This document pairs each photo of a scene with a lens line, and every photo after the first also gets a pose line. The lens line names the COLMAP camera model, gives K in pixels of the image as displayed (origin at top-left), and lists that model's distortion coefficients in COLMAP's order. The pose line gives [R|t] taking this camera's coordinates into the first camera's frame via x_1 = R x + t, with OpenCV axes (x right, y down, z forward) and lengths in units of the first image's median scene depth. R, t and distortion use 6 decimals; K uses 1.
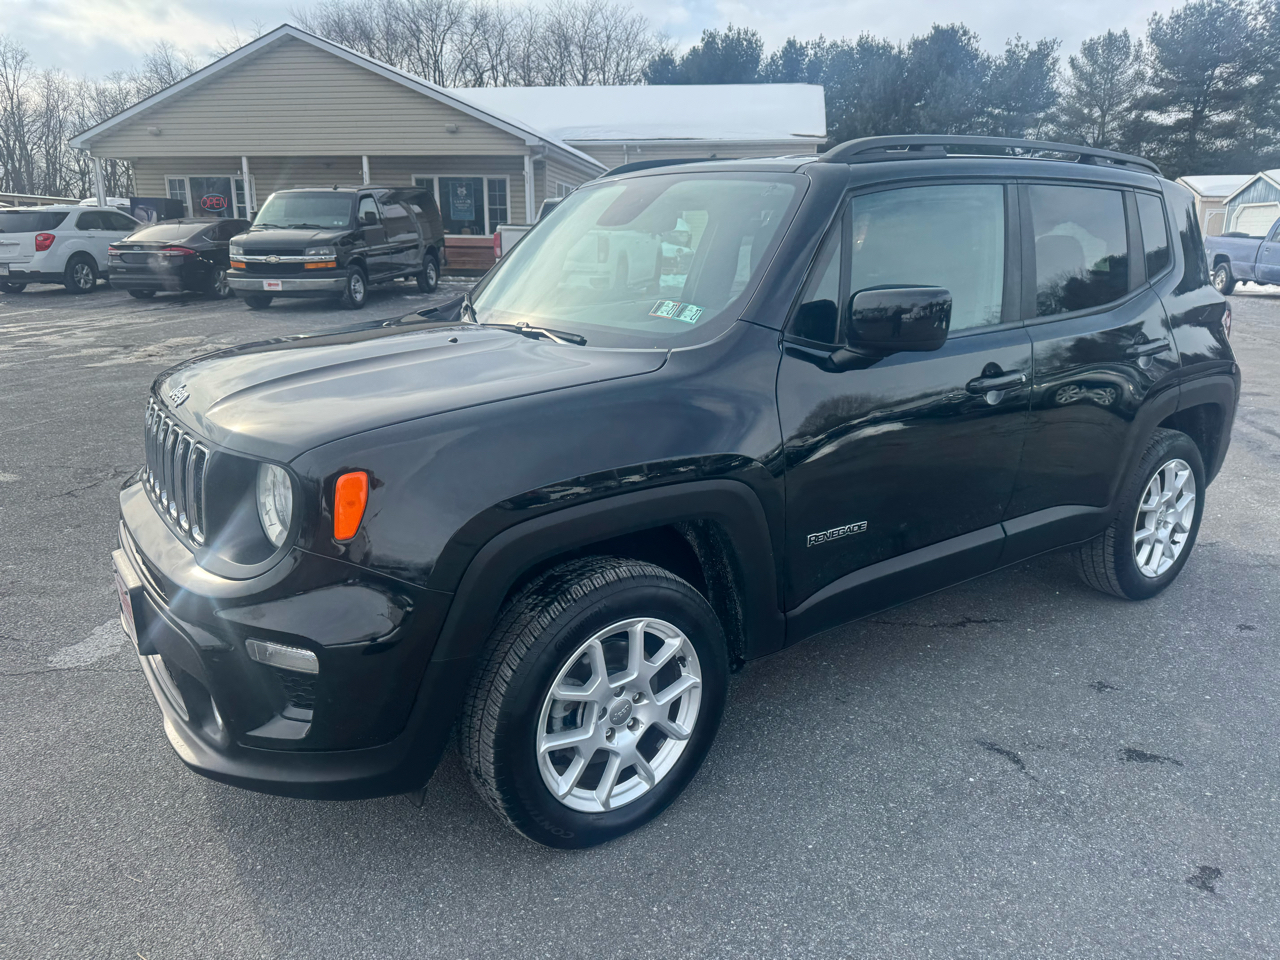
lens RADIAL K [[899.1, 0, 637.1], [0, 899.1, 474.9], [0, 0, 1]] dist [0.034824, -0.036965]
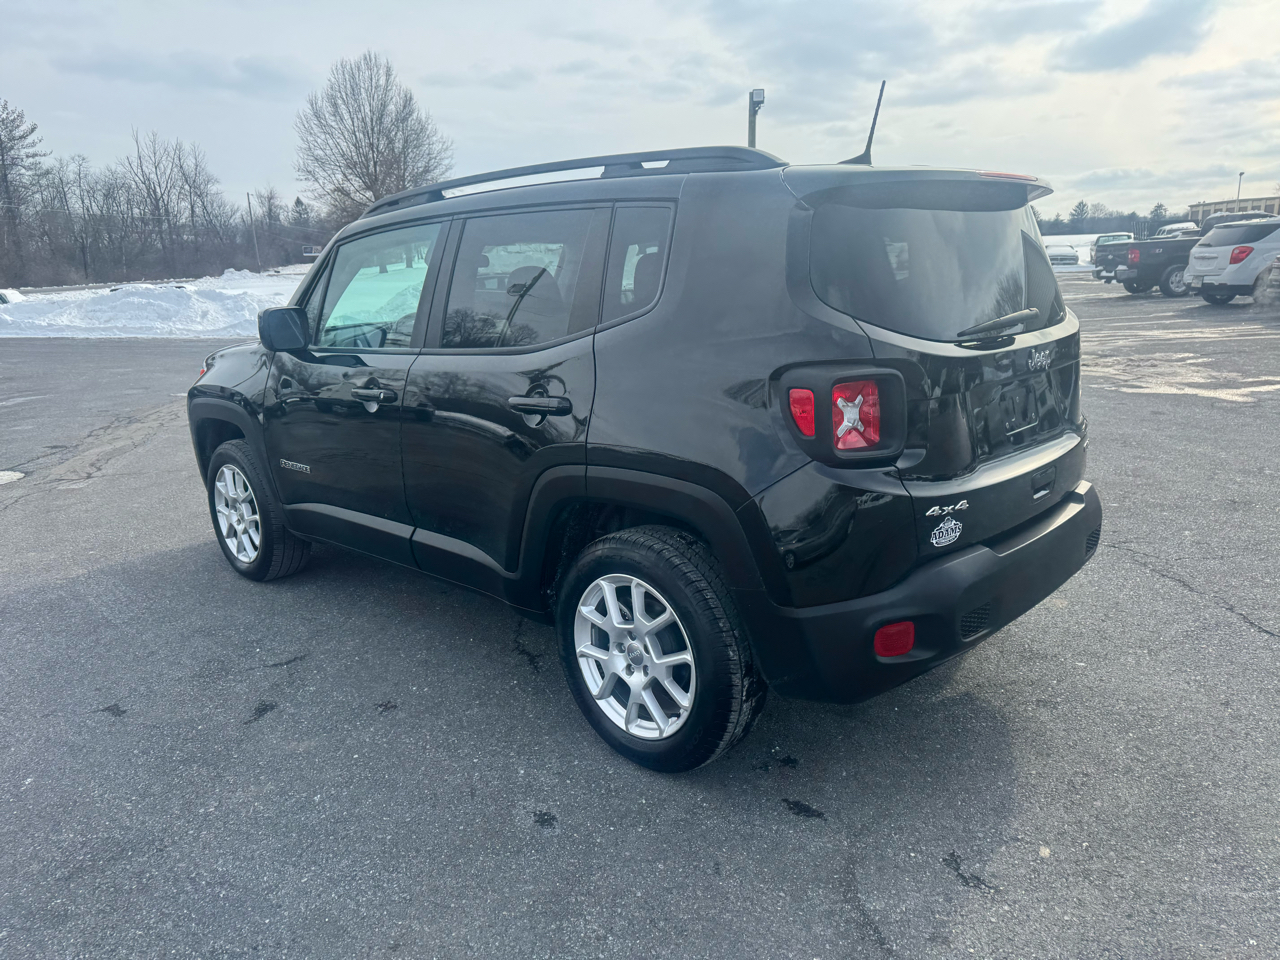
lens RADIAL K [[899.1, 0, 637.7], [0, 899.1, 481.4], [0, 0, 1]] dist [0.034824, -0.036965]
pose [[0.186976, 0.217198, -0.958053, 0.223985], [-0.220442, 0.959657, 0.174540, -0.037752], [0.957312, 0.178560, 0.227312, 0.149654]]
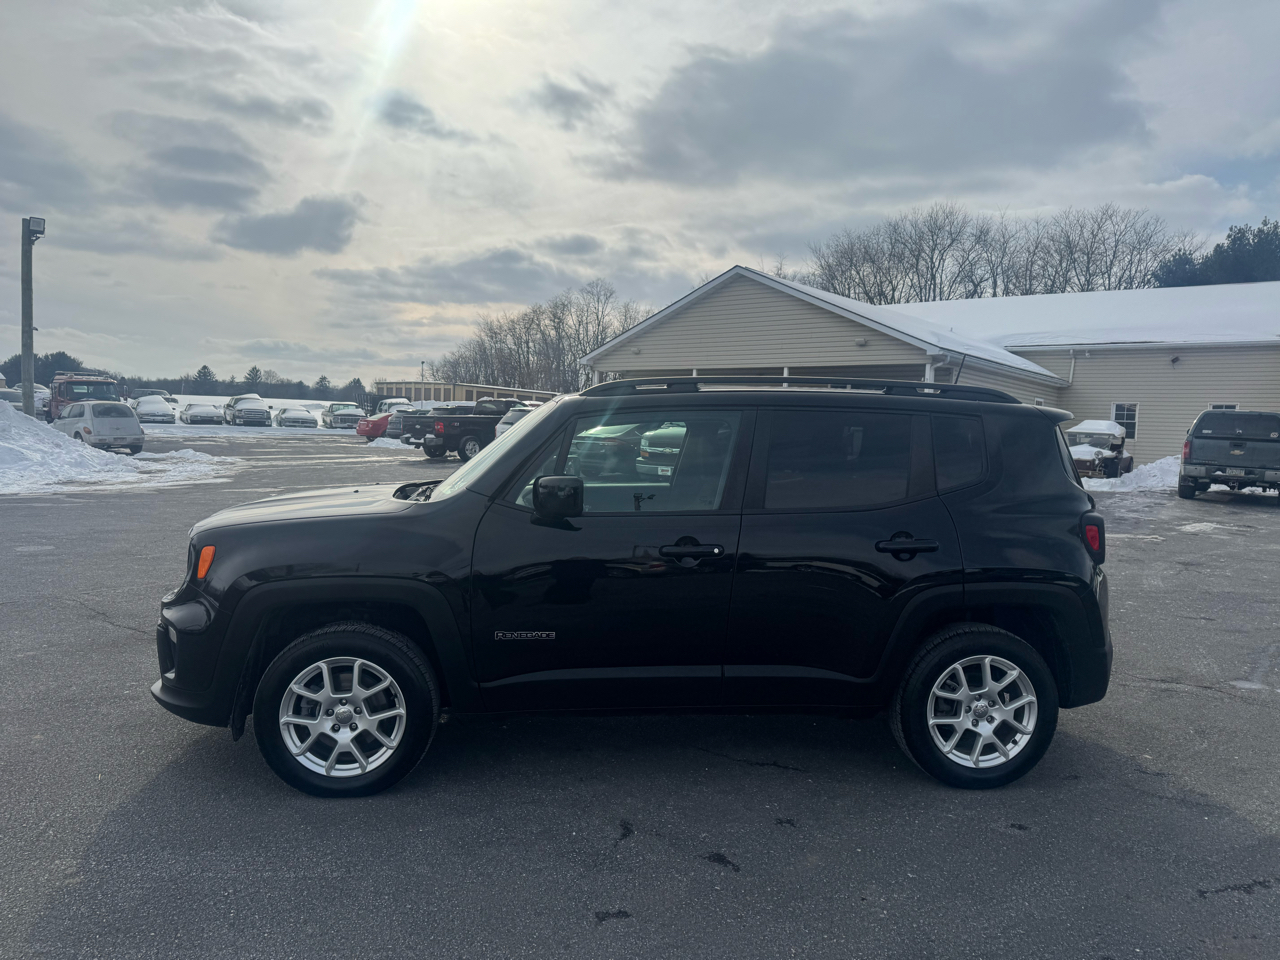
lens RADIAL K [[899.1, 0, 650.8], [0, 899.1, 481.3], [0, 0, 1]] dist [0.034824, -0.036965]
pose [[0.866396, 0.052370, -0.496603, 0.137841], [-0.153052, 0.974472, -0.164257, 0.003645], [0.475324, 0.218318, 0.852294, -0.025447]]
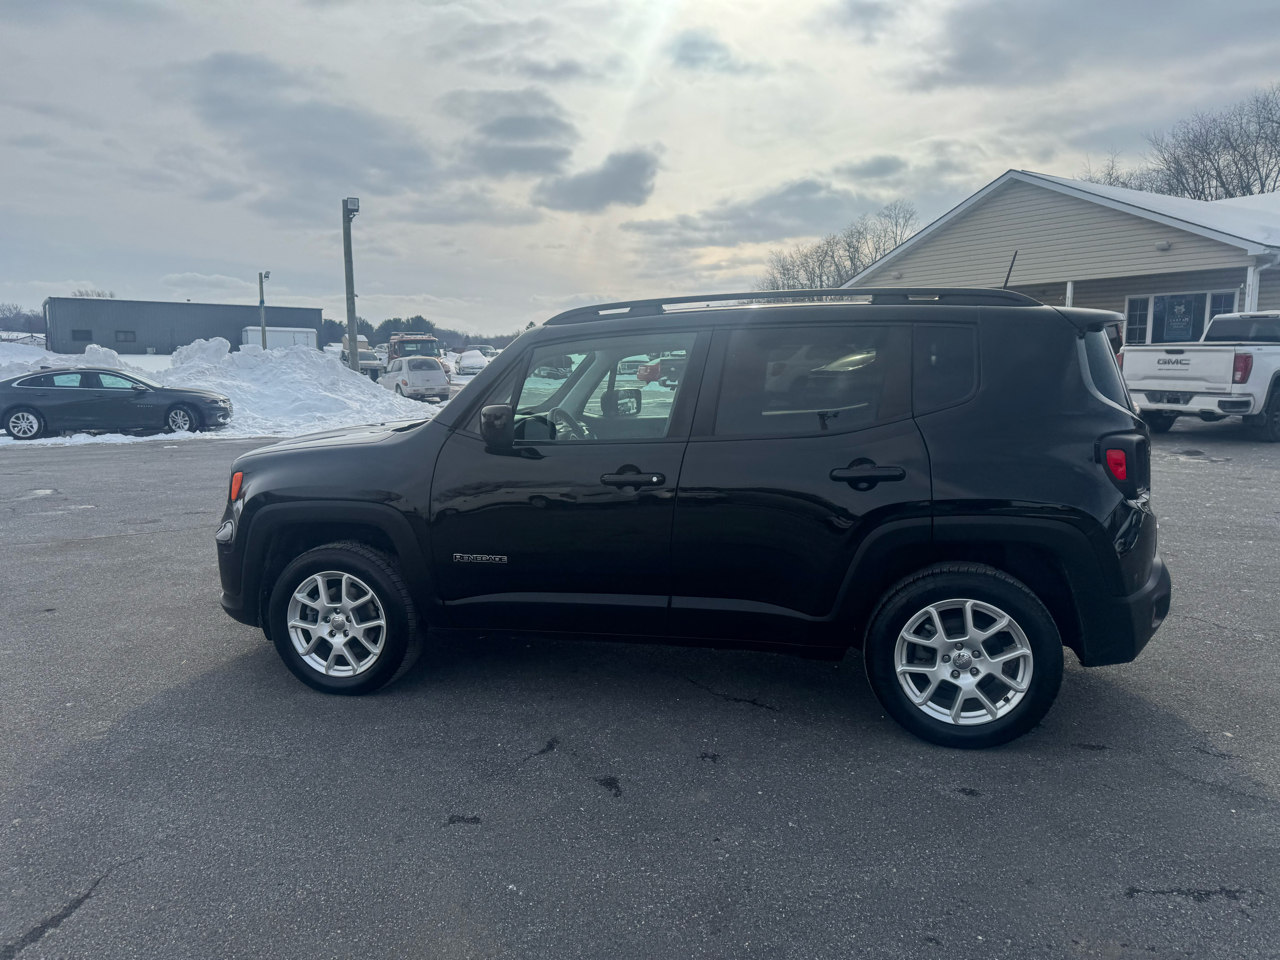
lens RADIAL K [[899.1, 0, 636.8], [0, 899.1, 486.7], [0, 0, 1]] dist [0.034824, -0.036965]
pose [[0.647545, 0.093583, -0.756259, 0.191314], [-0.181572, 0.982795, -0.033855, -0.006490], [0.740079, 0.159238, 0.653396, 0.021648]]
